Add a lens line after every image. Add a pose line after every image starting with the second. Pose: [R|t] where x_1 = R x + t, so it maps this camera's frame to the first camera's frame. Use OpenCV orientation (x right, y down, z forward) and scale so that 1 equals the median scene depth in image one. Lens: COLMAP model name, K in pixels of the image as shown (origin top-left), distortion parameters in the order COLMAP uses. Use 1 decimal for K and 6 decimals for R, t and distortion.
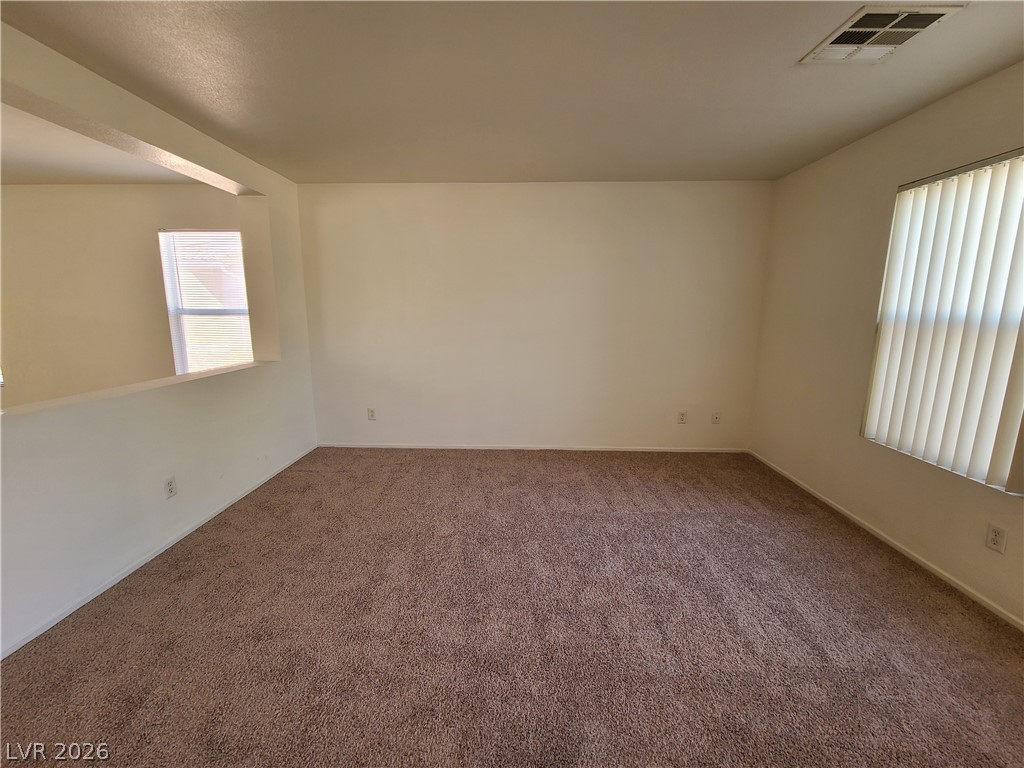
lens RADIAL K [[422.1, 0, 508.5], [0, 422.1, 380.9], [0, 0, 1]] dist [-0.000668, -0.000278]
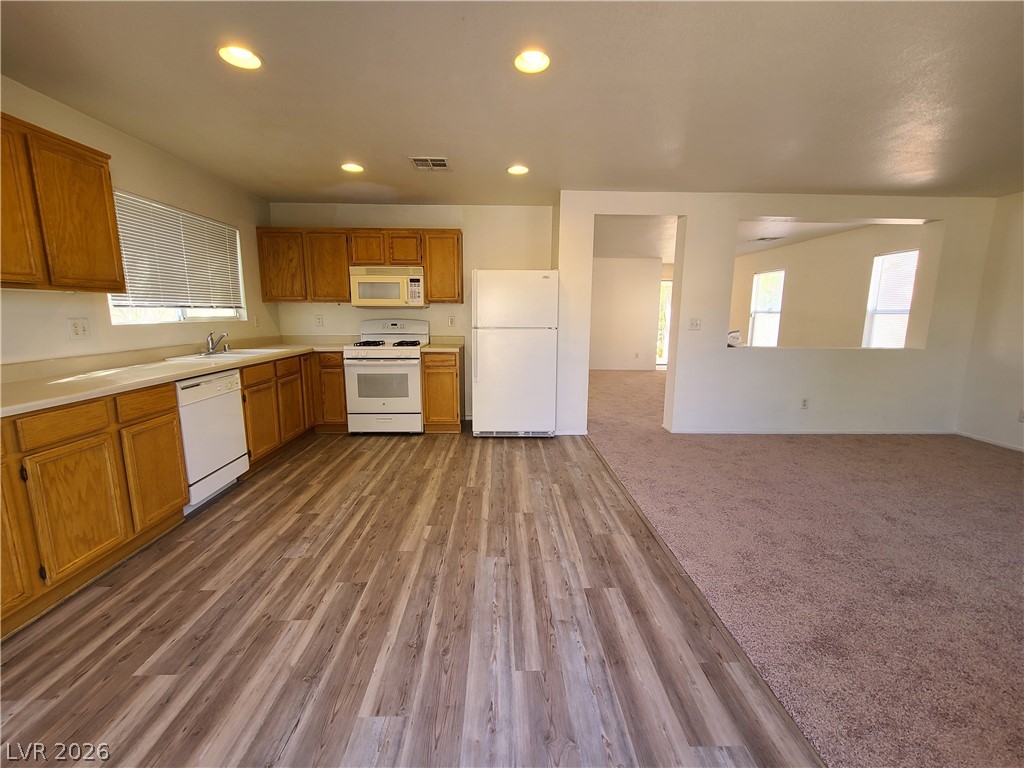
lens RADIAL K [[422.1, 0, 508.5], [0, 422.1, 380.9], [0, 0, 1]] dist [-0.000668, -0.000278]
pose [[0.059097, 0.155517, -0.986064, 0.738411], [-0.178151, 0.973576, 0.142870, 0.098771], [0.982227, 0.167225, 0.085241, -0.355039]]
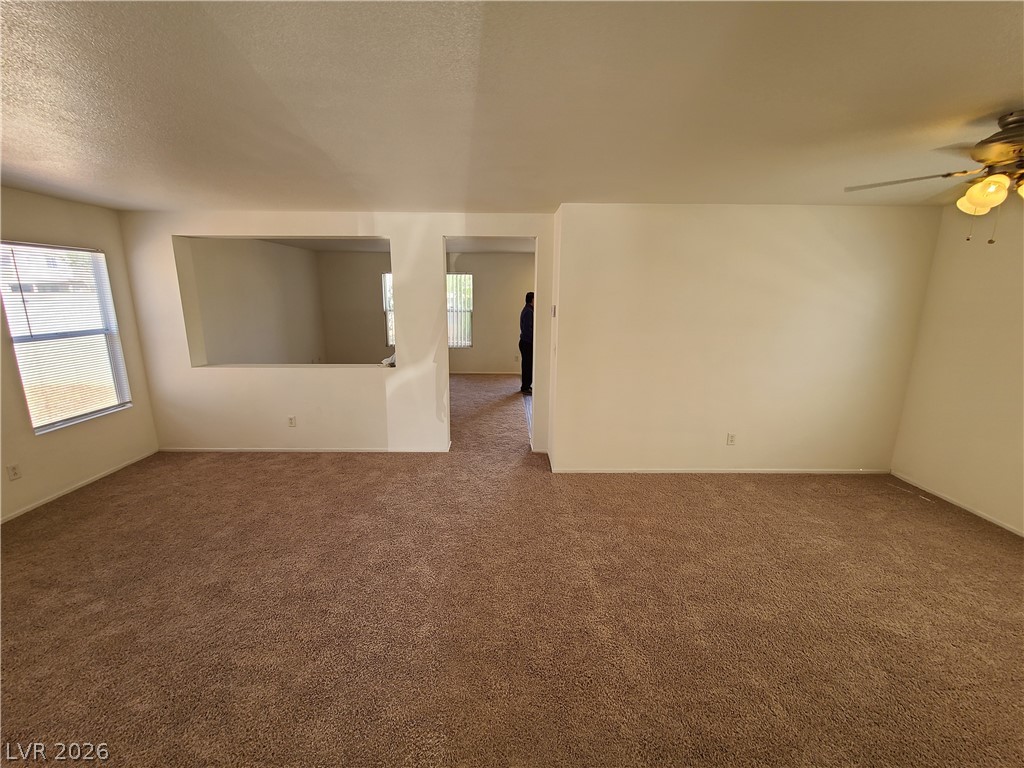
lens RADIAL K [[422.1, 0, 508.5], [0, 422.1, 380.9], [0, 0, 1]] dist [-0.000668, -0.000278]
pose [[-0.038769, -0.211121, 0.976691, -2.145291], [0.162549, 0.963074, 0.214630, -0.140962], [-0.985938, 0.167081, -0.003020, 0.111607]]
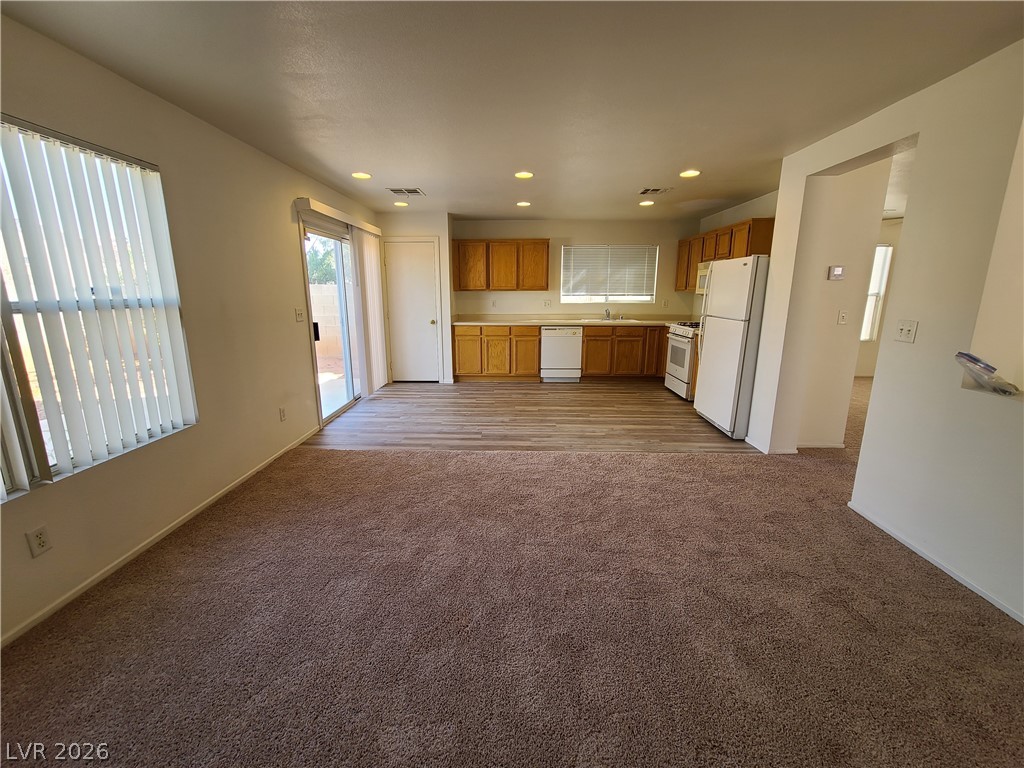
lens RADIAL K [[422.1, 0, 508.5], [0, 422.1, 380.9], [0, 0, 1]] dist [-0.000668, -0.000278]
pose [[-0.999964, -0.003563, -0.007683, 0.079435], [-0.006202, 0.925809, 0.377940, -0.197637], [0.005766, 0.377974, -0.925798, 1.086533]]
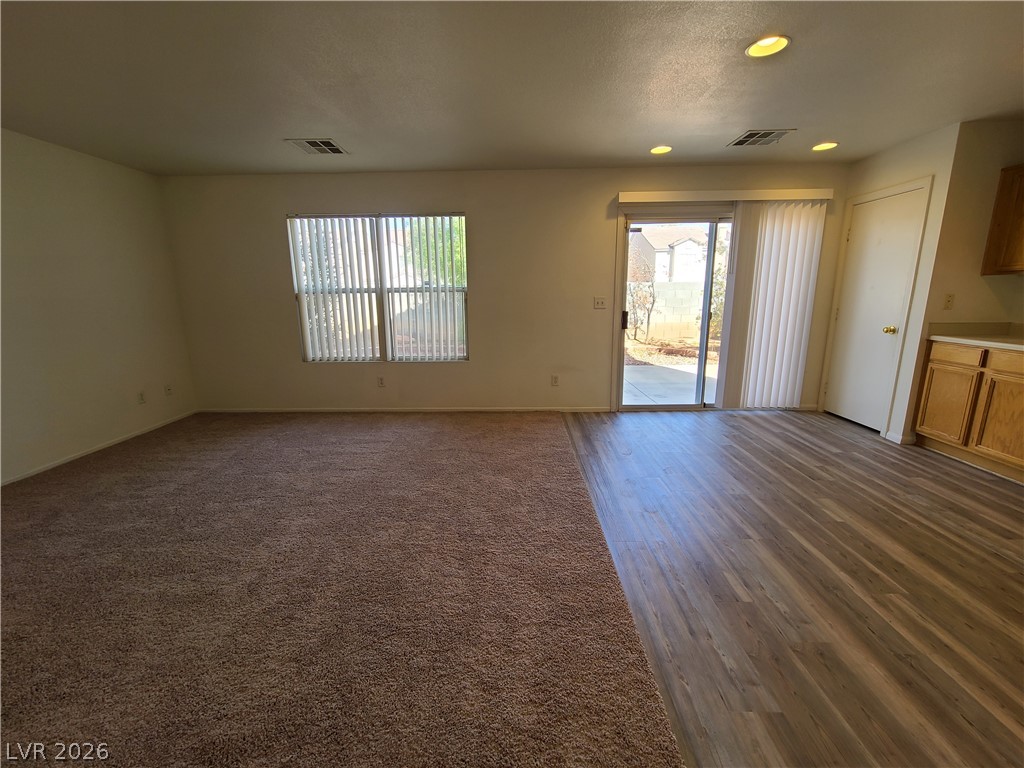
lens RADIAL K [[422.1, 0, 508.5], [0, 422.1, 380.9], [0, 0, 1]] dist [-0.000668, -0.000278]
pose [[-0.012577, -0.210761, 0.977457, -0.744413], [0.184526, 0.960256, 0.209426, 0.000569], [-0.982747, 0.183000, 0.026813, 0.142935]]
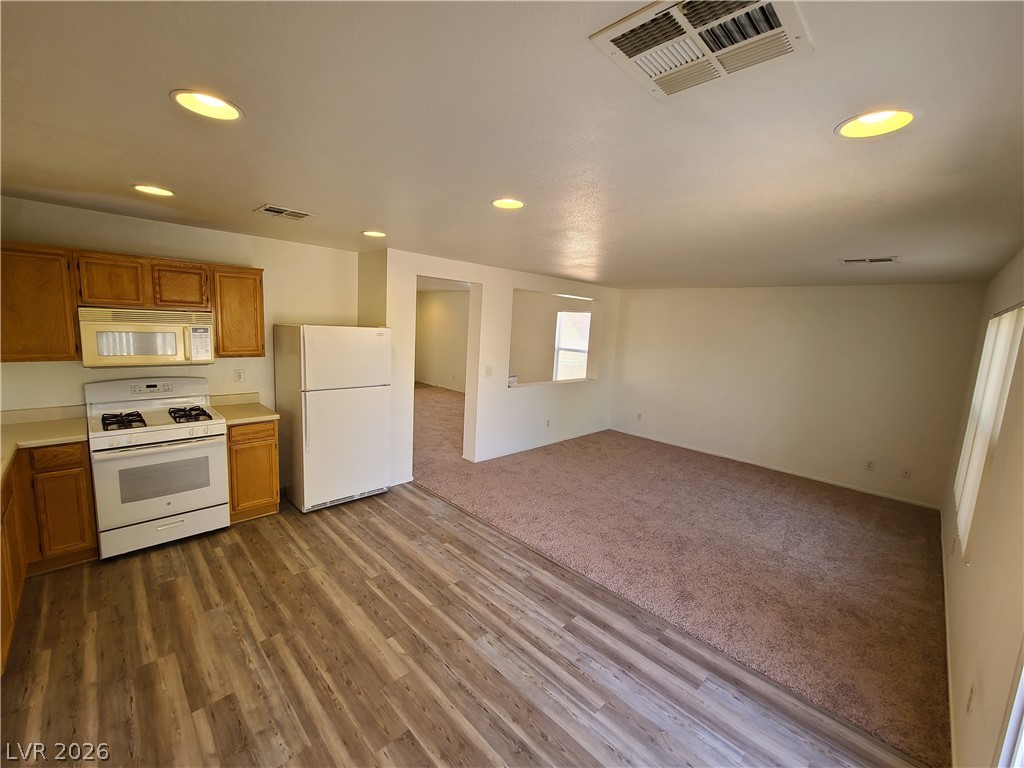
lens RADIAL K [[422.1, 0, 508.5], [0, 422.1, 380.9], [0, 0, 1]] dist [-0.000668, -0.000278]
pose [[0.728538, 0.131428, -0.672279, 0.573778], [-0.168466, 0.985655, 0.010128, 0.010666], [0.663967, 0.105877, 0.740228, -0.872517]]
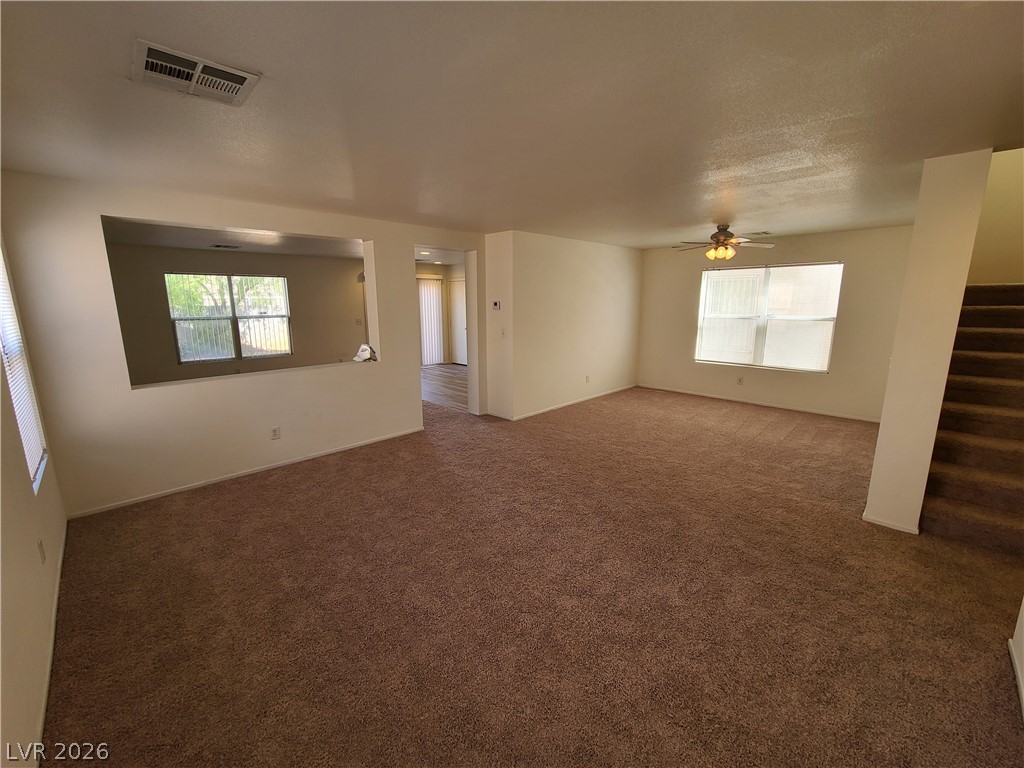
lens RADIAL K [[421.3, 0, 507.2], [0, 421.3, 381.3], [0, 0, 1]] dist [-0.001310, 0.000759]
pose [[-0.718728, -0.131655, 0.682713, -2.127302], [0.121149, 0.943176, 0.309423, -0.291459], [-0.684656, 0.305101, -0.661936, 1.204742]]
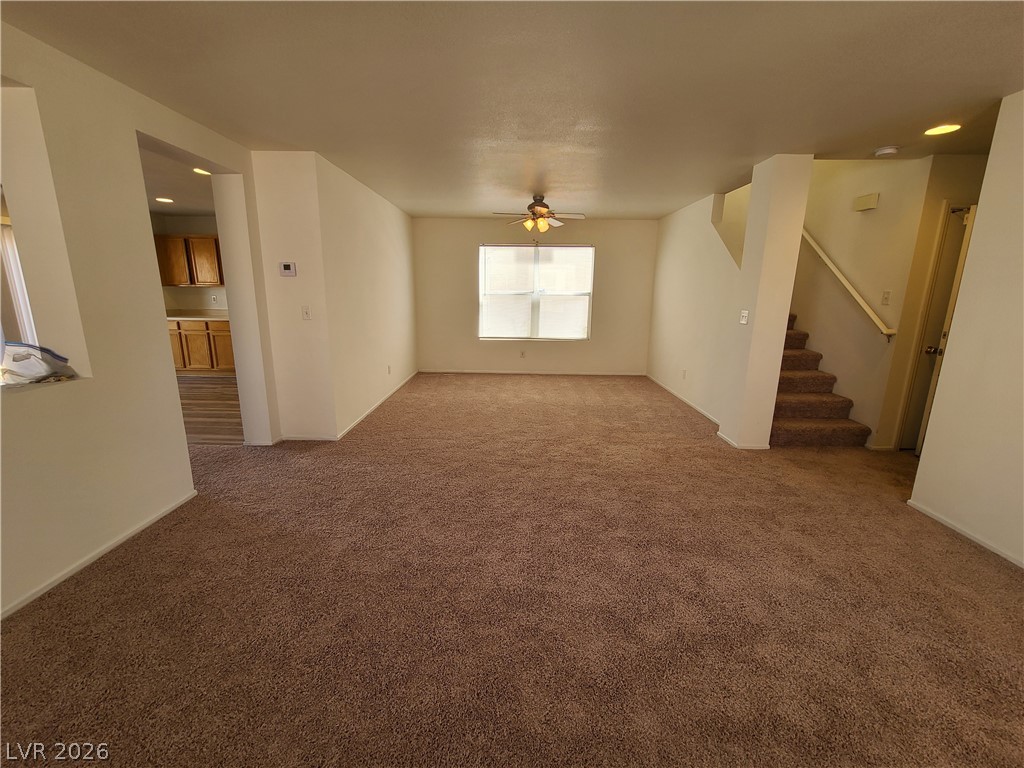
lens RADIAL K [[422.1, 0, 508.5], [0, 422.1, 380.9], [0, 0, 1]] dist [-0.000668, -0.000278]
pose [[-0.999787, -0.013926, -0.015223, -1.400090], [-0.018651, 0.925533, 0.378208, -0.209470], [0.008823, 0.378411, -0.925596, 1.129904]]
